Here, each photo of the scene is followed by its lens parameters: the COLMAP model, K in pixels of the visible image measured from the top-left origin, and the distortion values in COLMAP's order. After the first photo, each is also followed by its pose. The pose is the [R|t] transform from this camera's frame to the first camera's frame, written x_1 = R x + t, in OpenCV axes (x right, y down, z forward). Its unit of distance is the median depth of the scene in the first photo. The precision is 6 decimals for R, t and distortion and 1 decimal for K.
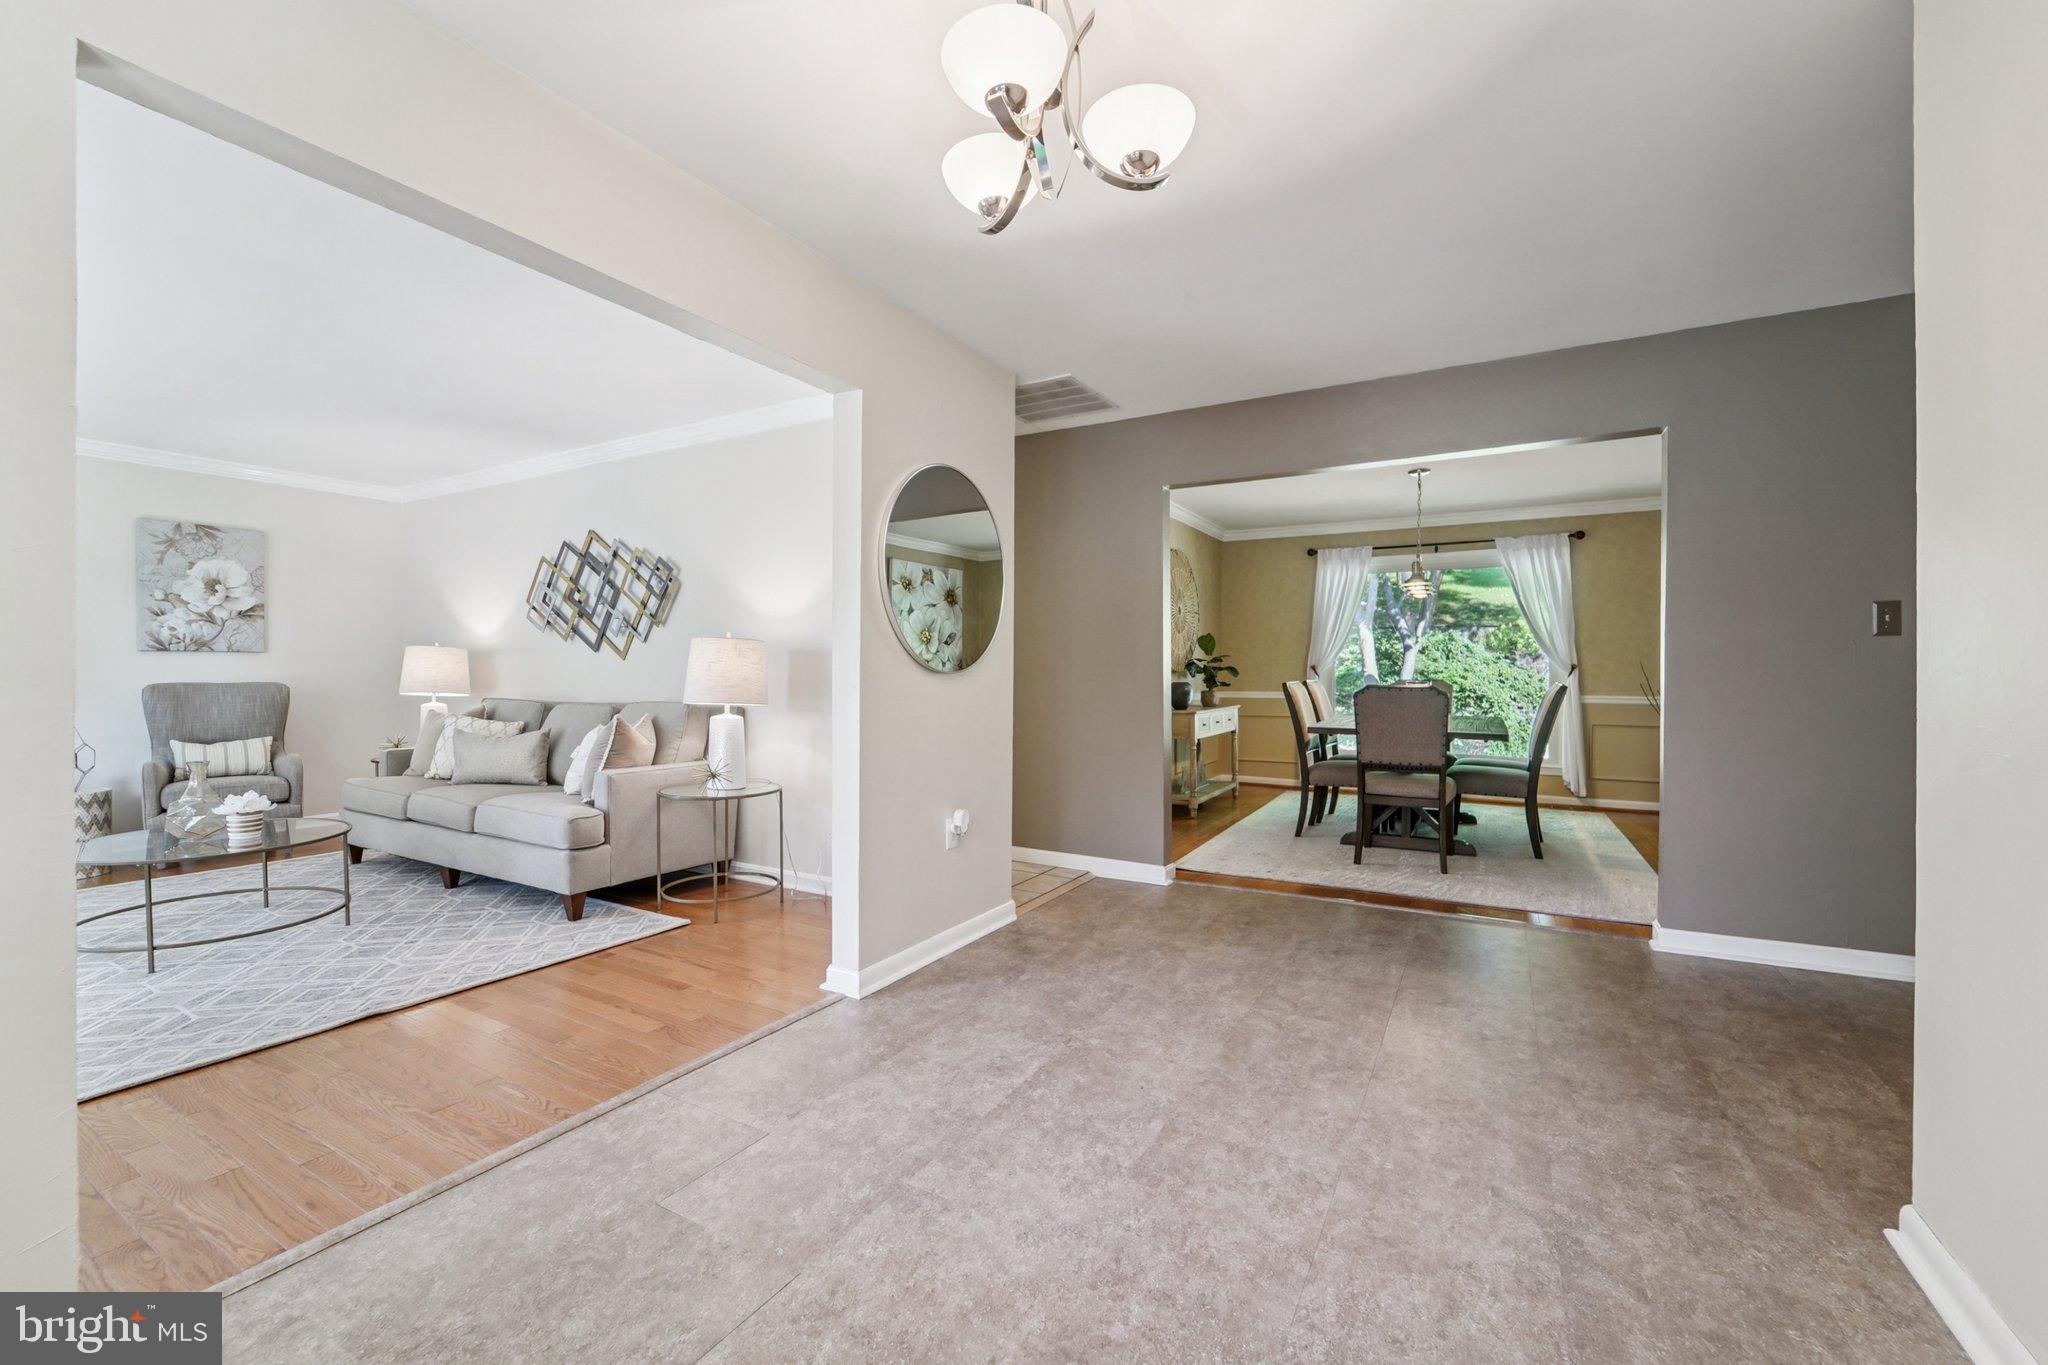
lens RADIAL K [[836.5, 0, 1024.2], [0, 836.5, 684.6], [0, 0, 1]] dist [-0.011608, 0.000086]
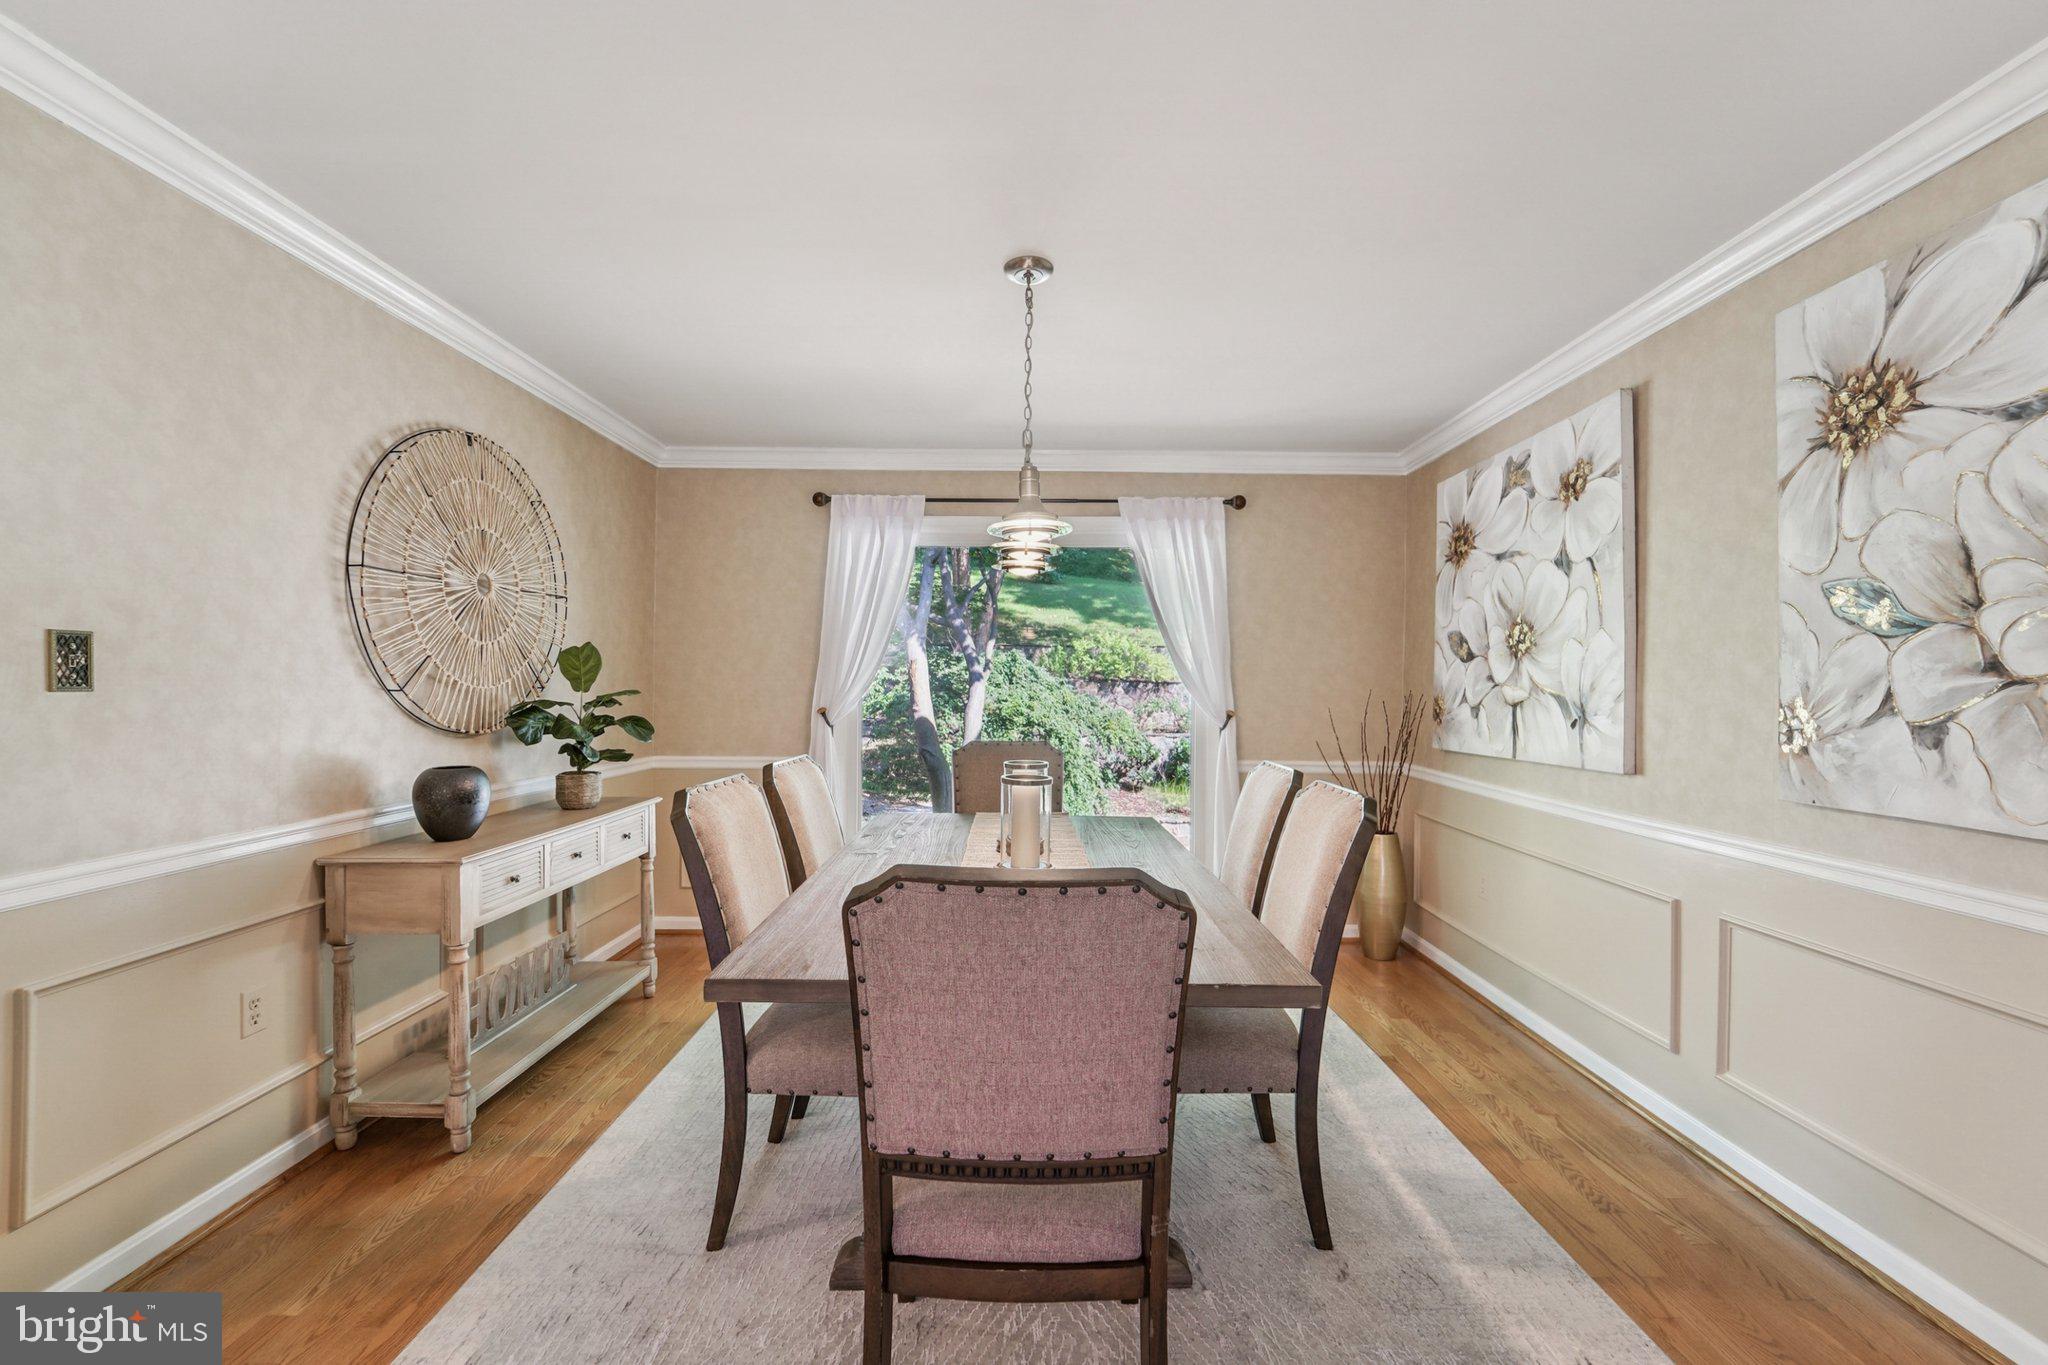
lens RADIAL K [[836.5, 0, 1029.2], [0, 836.5, 684.6], [0, 0, 1]] dist [-0.011608, 0.000086]
pose [[0.869731, 0.007430, 0.493470, 0.207529], [0.000563, 0.999871, -0.016047, -0.031431], [-0.493526, 0.014234, 0.869615, 0.491891]]
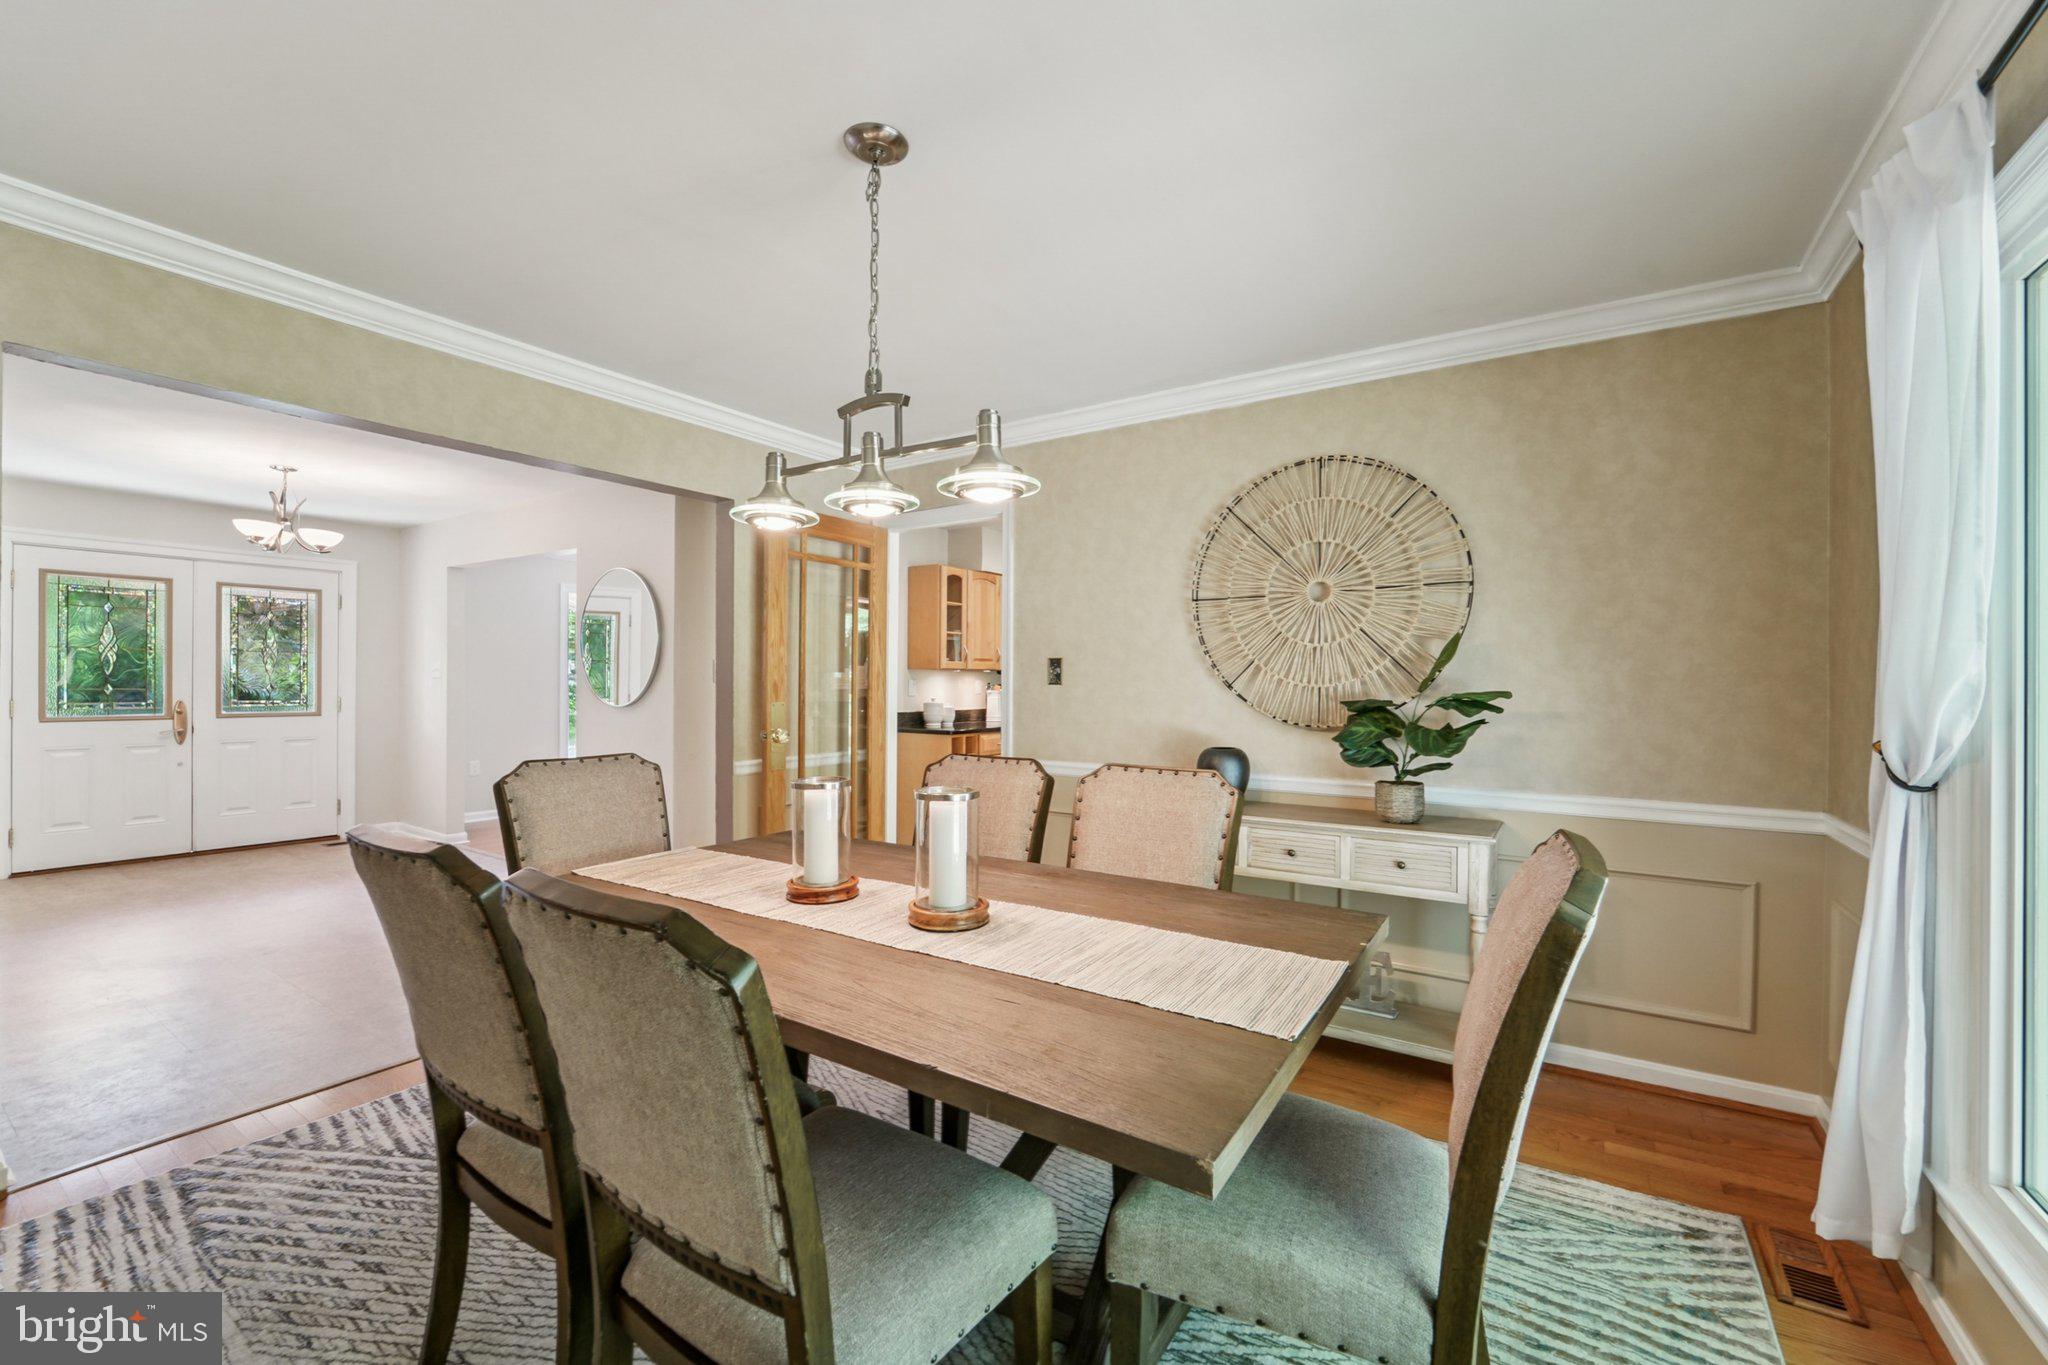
lens RADIAL K [[836.5, 0, 1021.9], [0, 836.5, 679.1], [0, 0, 1]] dist [-0.011608, 0.000086]
pose [[-0.060705, 0.003388, -0.998150, 0.598650], [-0.017956, 0.999829, 0.004485, -0.038597], [0.997994, 0.018195, -0.060634, 0.818066]]
